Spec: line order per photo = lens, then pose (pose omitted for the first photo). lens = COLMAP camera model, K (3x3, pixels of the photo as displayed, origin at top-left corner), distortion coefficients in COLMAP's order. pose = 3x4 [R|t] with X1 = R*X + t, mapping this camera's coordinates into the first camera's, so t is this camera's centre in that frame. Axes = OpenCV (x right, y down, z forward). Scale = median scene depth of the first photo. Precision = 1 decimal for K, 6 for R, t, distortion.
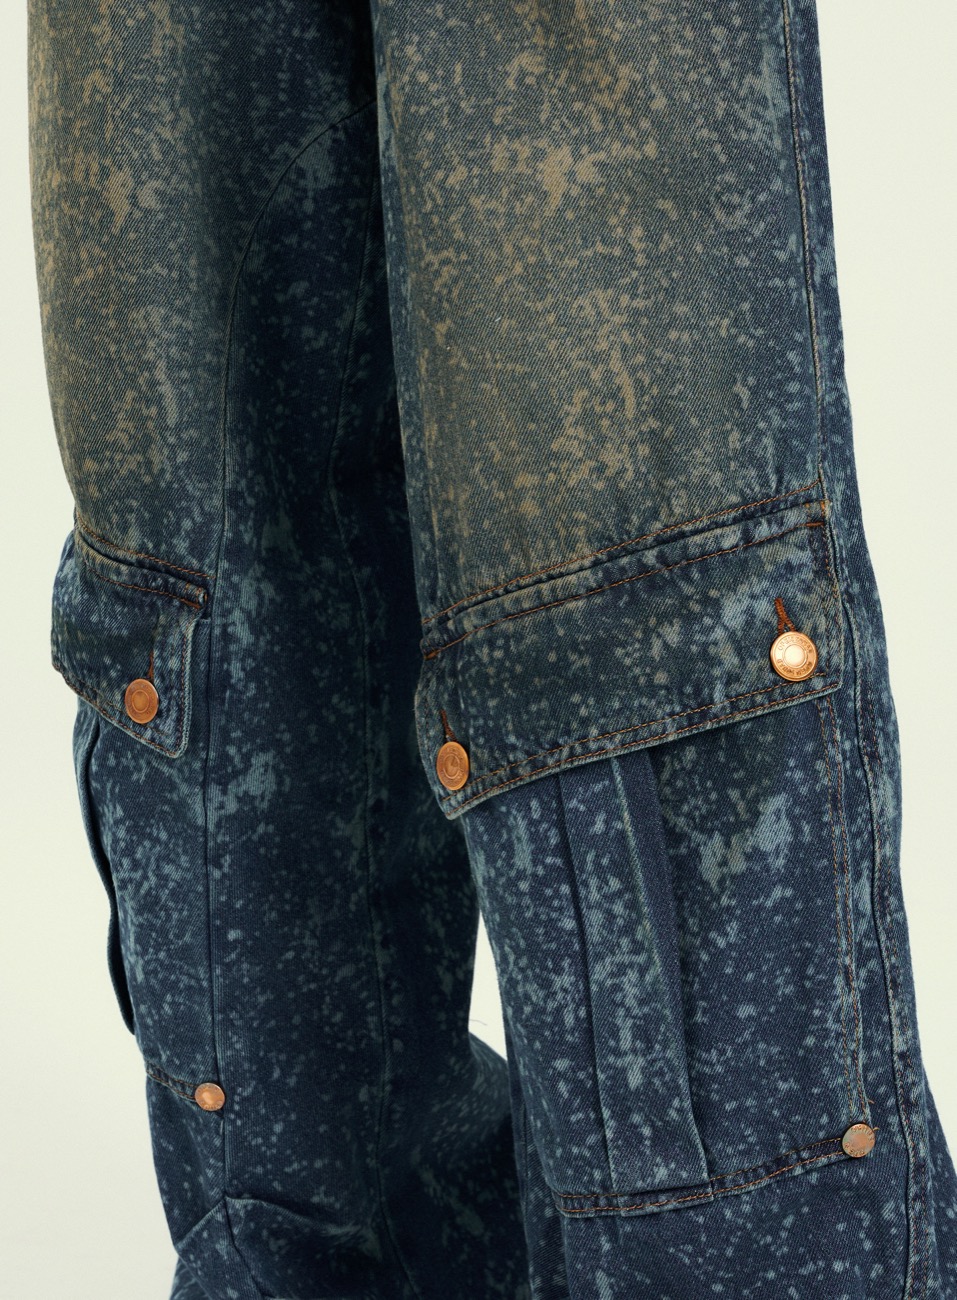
lens RADIAL K [[5336.6, 0, 521.0], [0, 5336.6, 650.5], [0, 0, 1]] dist [-0.389045, 48.121891]
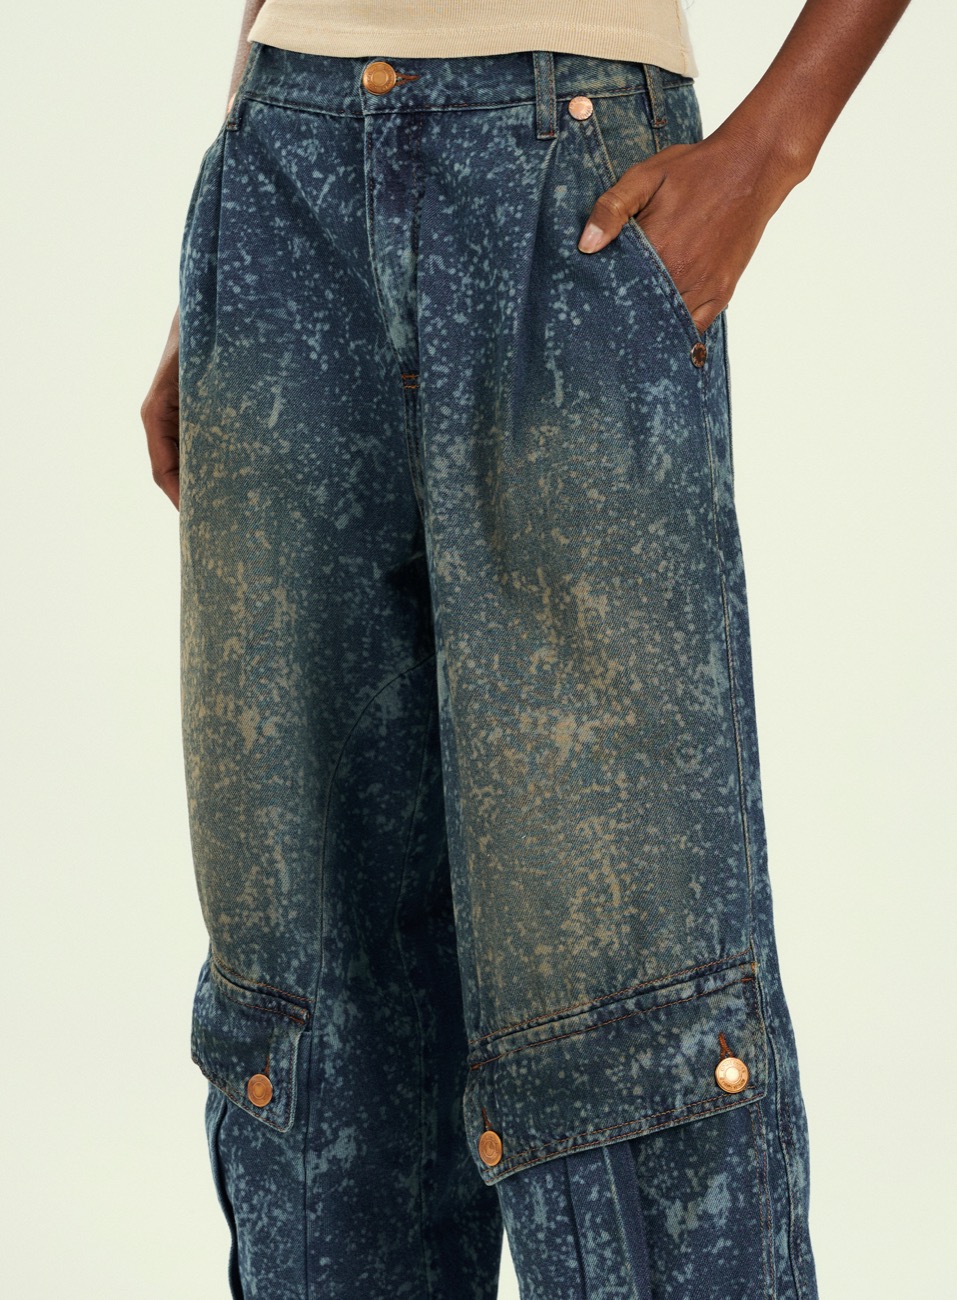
lens RADIAL K [[6167.5, 0, 357.3], [0, 6167.5, 650.6], [0, 0, 1]] dist [1.210697, -42.219243]
pose [[0.999811, 0.004551, -0.018886, -0.017554], [-0.004993, 0.999712, -0.023453, -0.071466], [0.018774, 0.023543, 0.999547, -0.645984]]
